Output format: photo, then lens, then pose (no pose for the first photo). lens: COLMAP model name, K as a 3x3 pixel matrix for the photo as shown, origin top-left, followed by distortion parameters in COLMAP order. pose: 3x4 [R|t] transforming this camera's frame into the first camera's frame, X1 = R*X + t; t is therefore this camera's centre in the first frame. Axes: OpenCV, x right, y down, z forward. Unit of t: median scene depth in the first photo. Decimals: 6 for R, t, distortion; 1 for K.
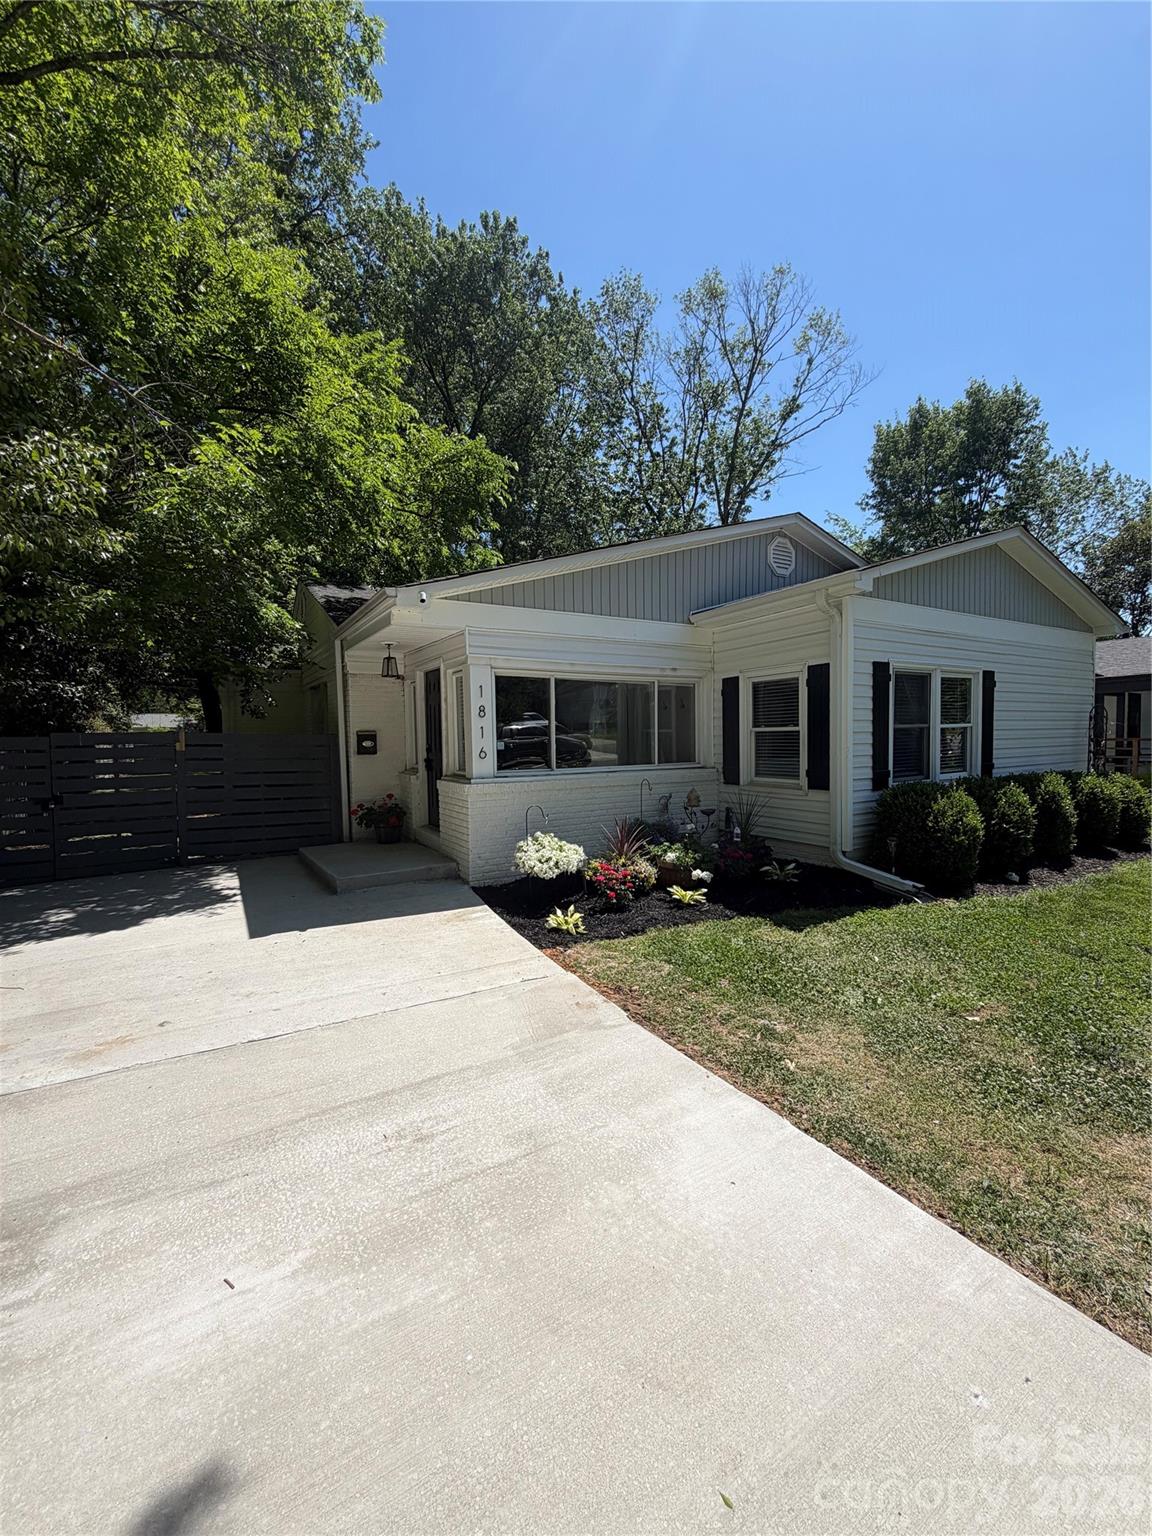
lens RADIAL K [[616.4, 0, 573.6], [0, 616.4, 764.7], [0, 0, 1]] dist [0.001297, 0.000048]
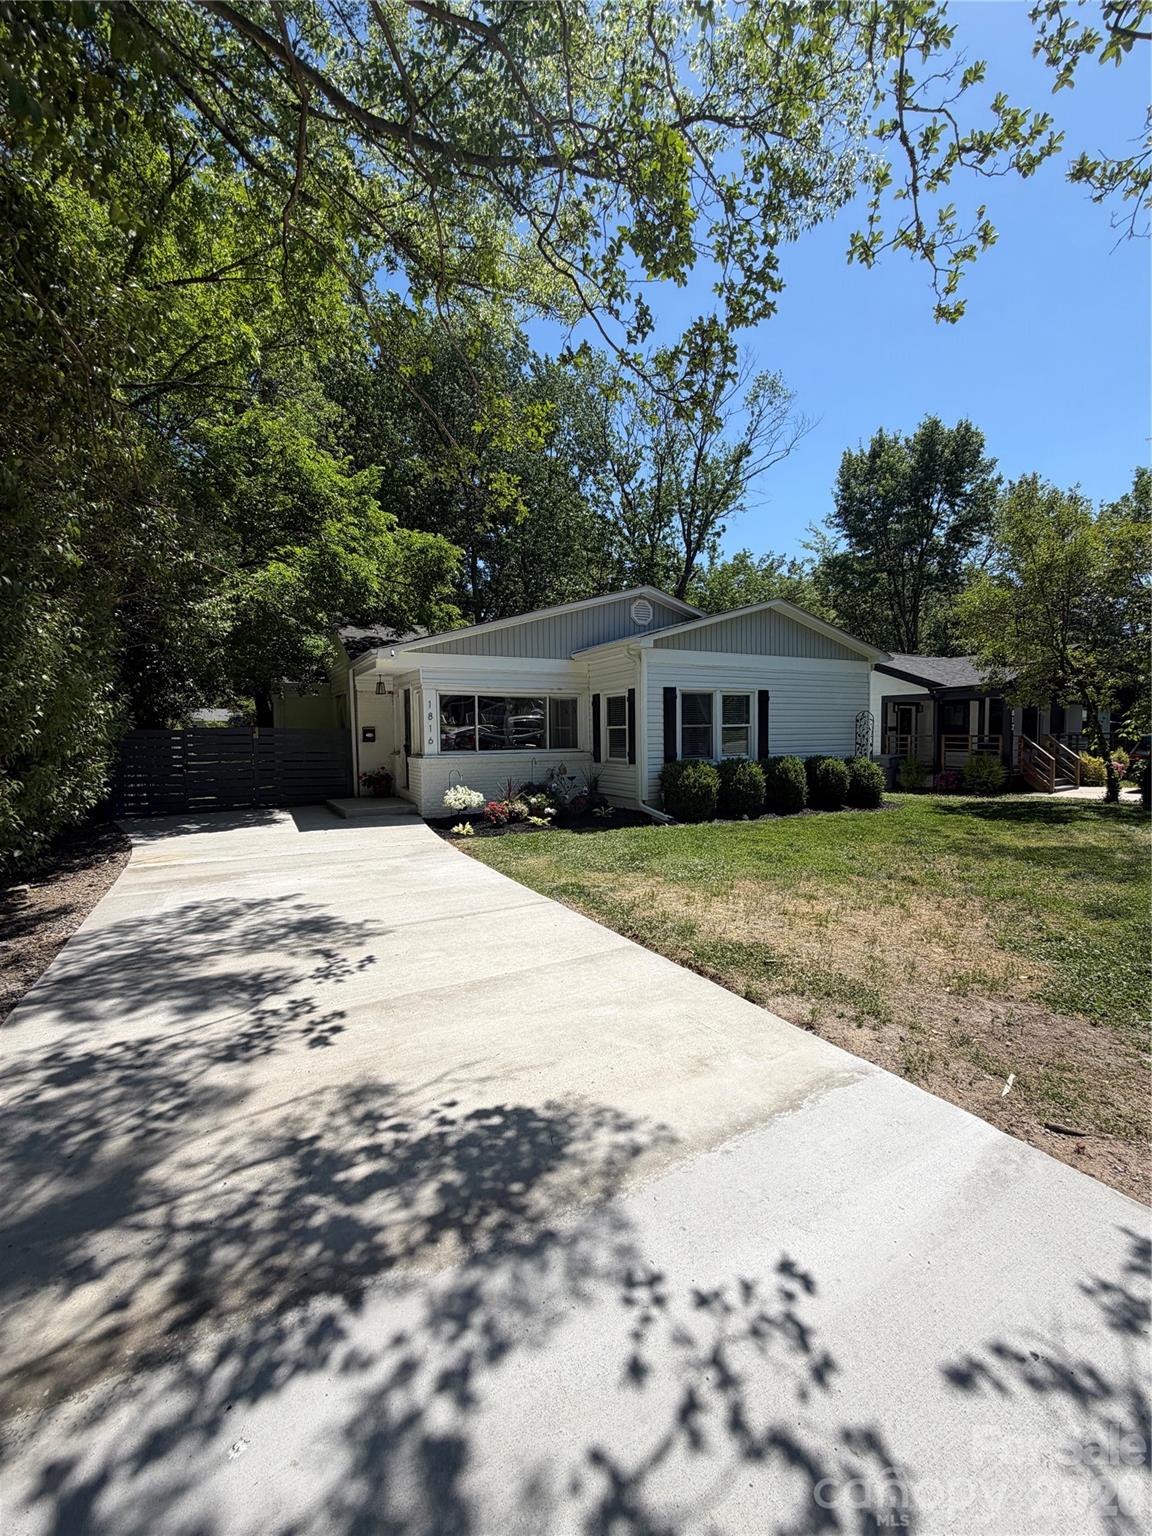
lens RADIAL K [[616.4, 0, 579.5], [0, 616.4, 772.6], [0, 0, 1]] dist [0.001297, 0.000048]
pose [[0.998854, 0.008496, -0.047096, 0.293252], [-0.007500, 0.999745, 0.021289, 0.025586], [0.047264, -0.020911, 0.998664, -0.585103]]
